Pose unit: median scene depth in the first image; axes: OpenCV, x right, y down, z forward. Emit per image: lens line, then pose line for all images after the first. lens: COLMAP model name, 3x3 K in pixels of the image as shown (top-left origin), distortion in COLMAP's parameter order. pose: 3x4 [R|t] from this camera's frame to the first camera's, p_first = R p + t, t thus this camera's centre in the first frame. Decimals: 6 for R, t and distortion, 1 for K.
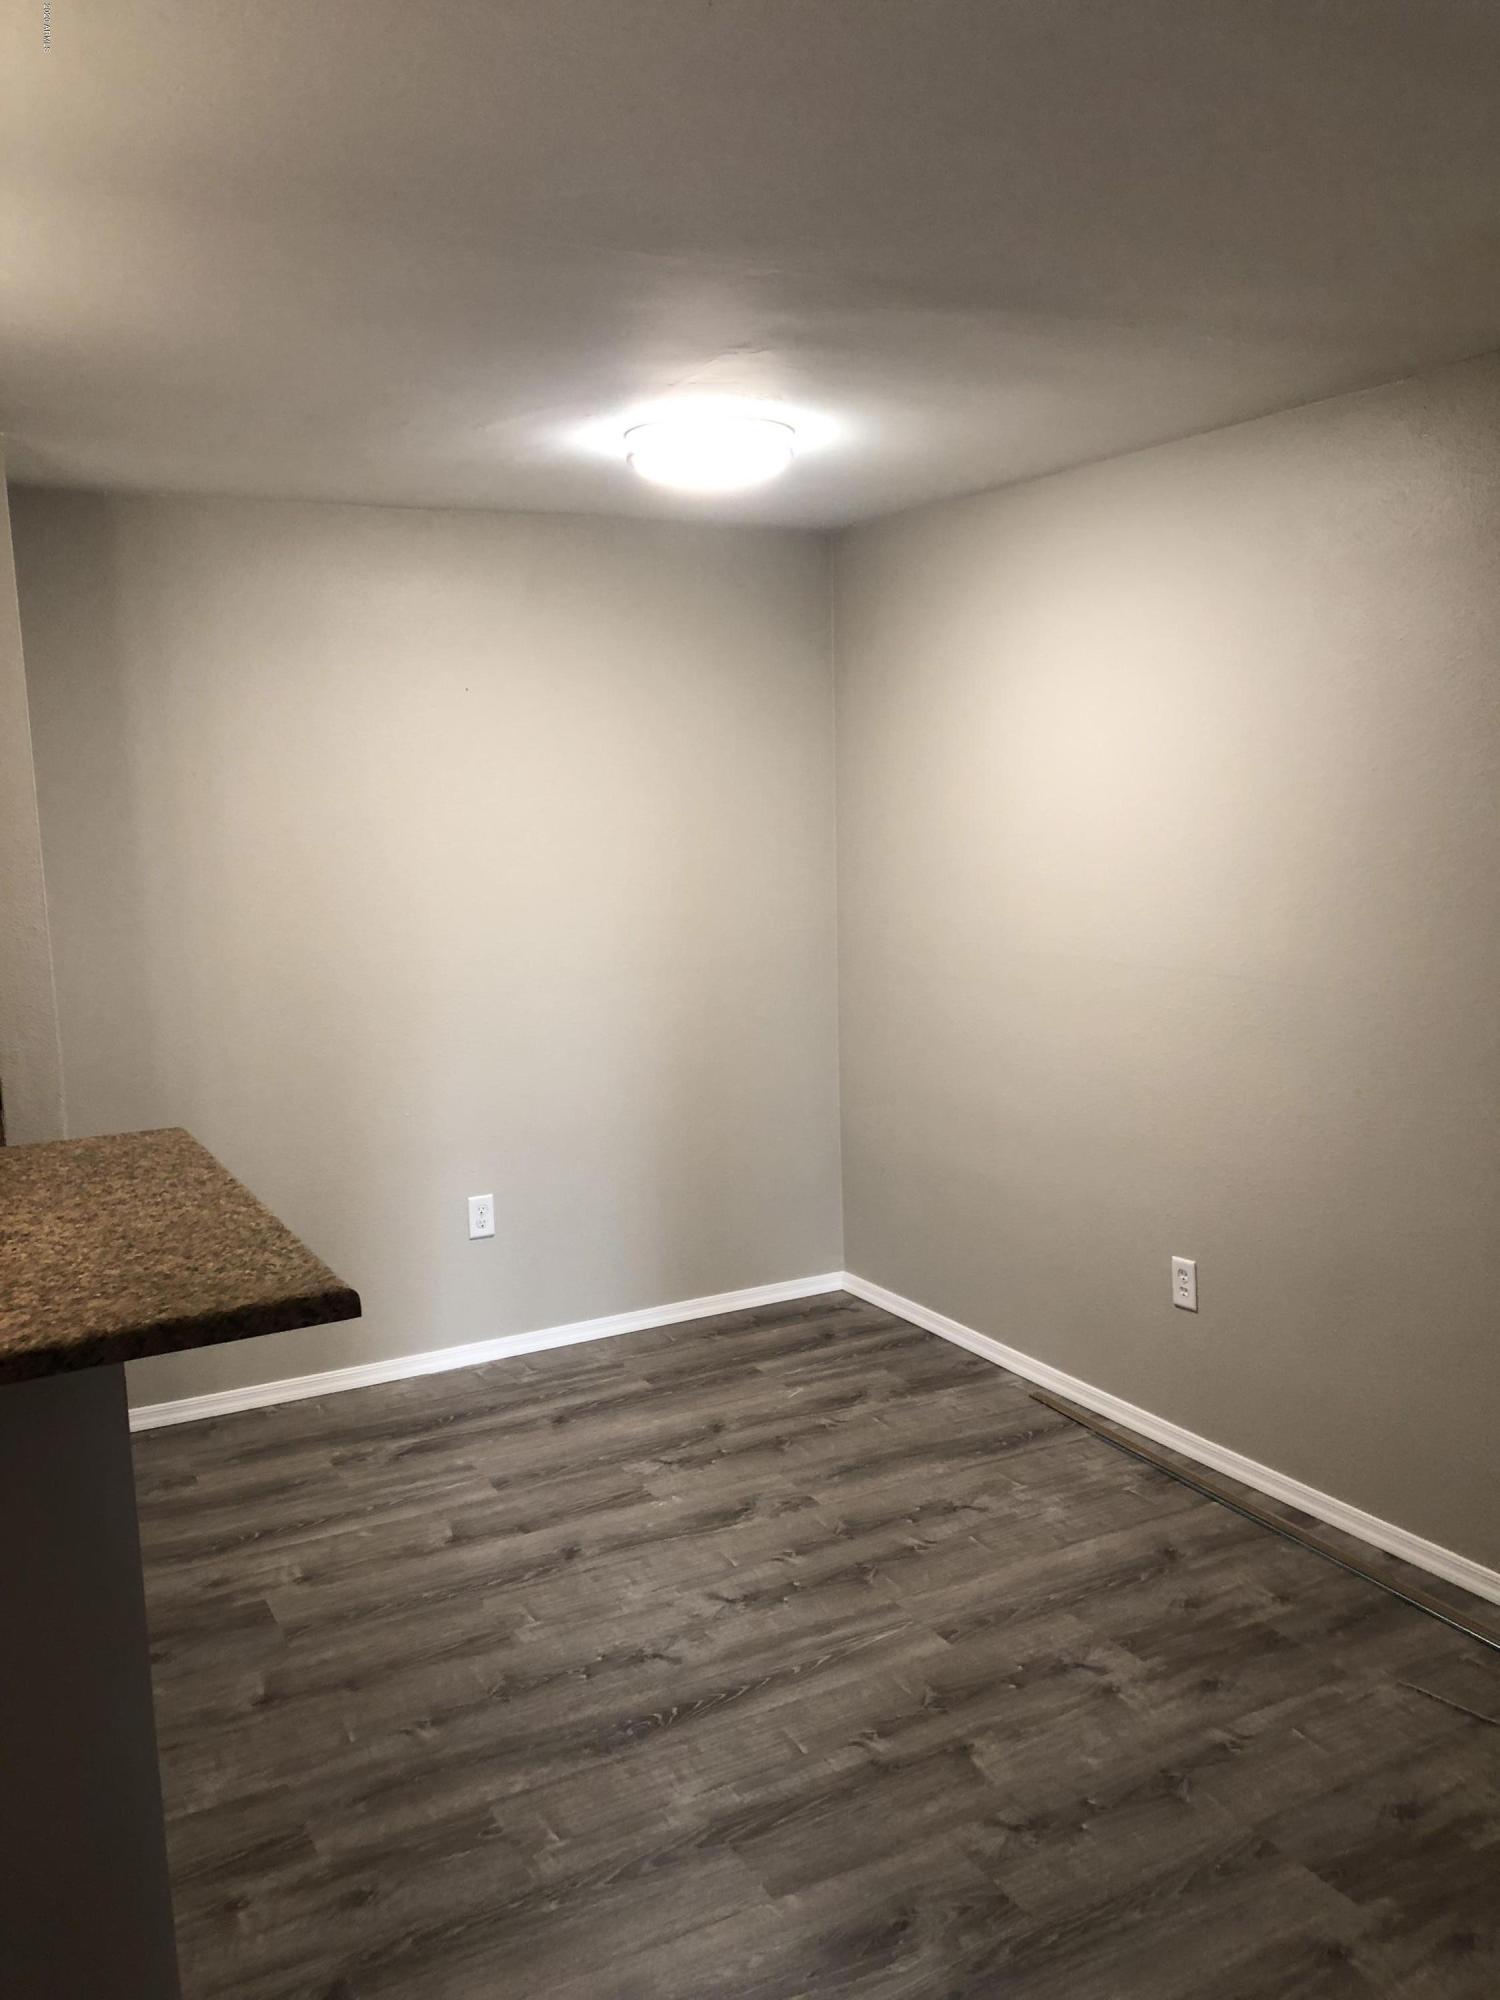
lens RADIAL K [[1639.1, 0, 750.0], [0, 1639.1, 1000.0], [0, 0, 1]] dist [0.038675, -0.034812]
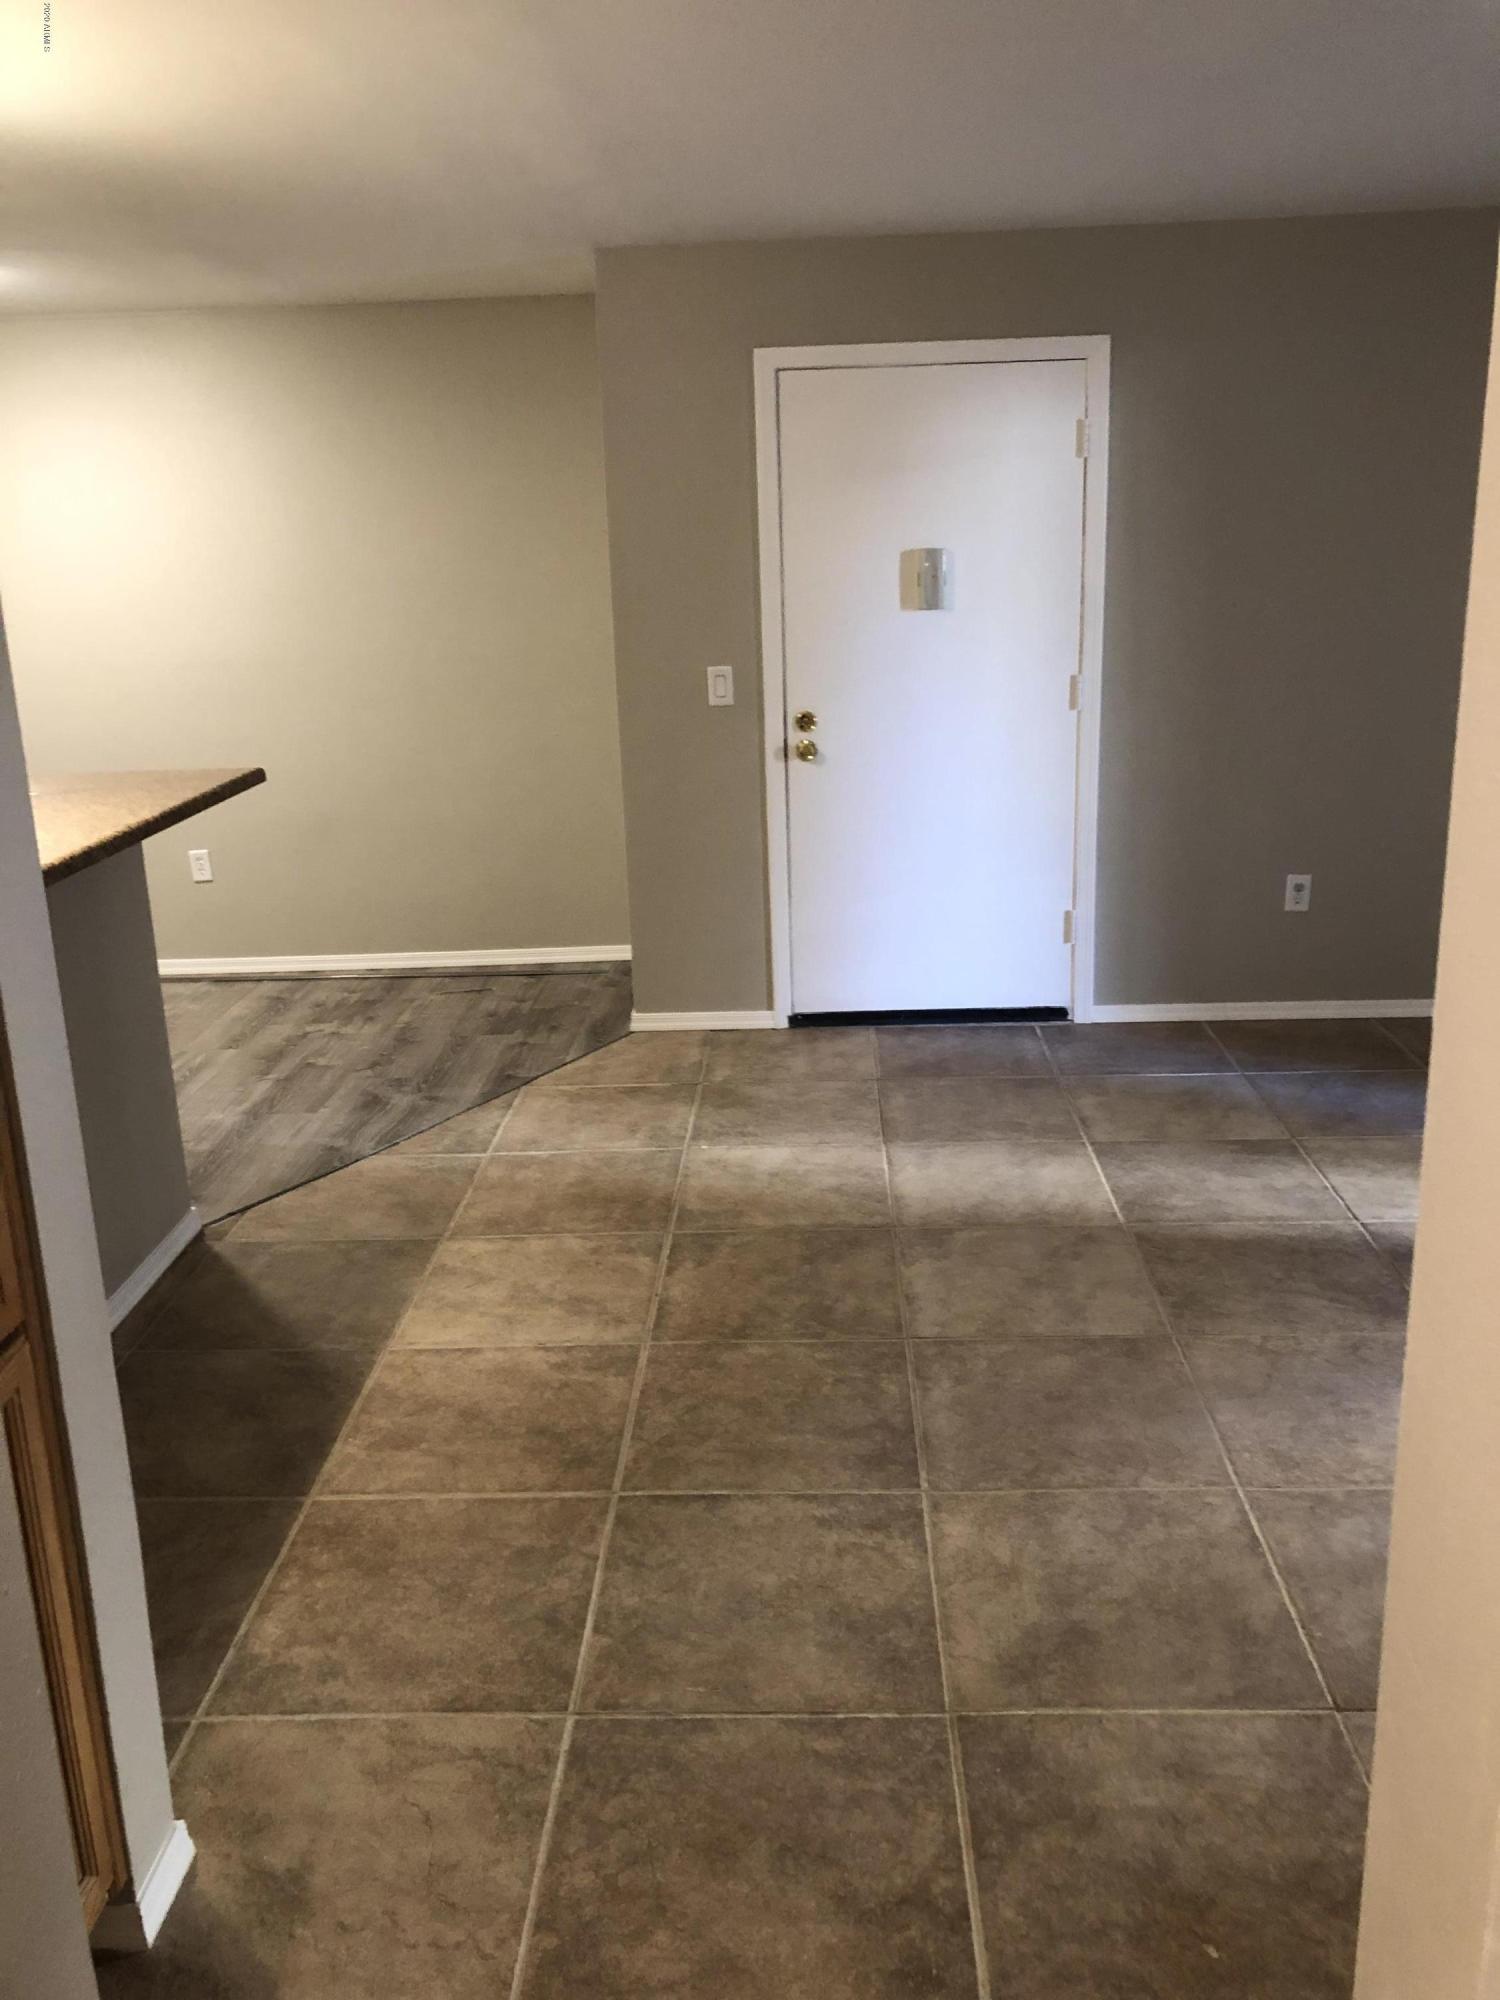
lens RADIAL K [[1607.2, 0, 750.0], [0, 1607.2, 1000.0], [0, 0, 1]] dist [0.183940, -0.518251]
pose [[0.522658, -0.242070, 0.817454, -1.086189], [0.144551, 0.970122, 0.194856, 0.094142], [-0.840199, 0.016321, 0.542033, -0.419900]]
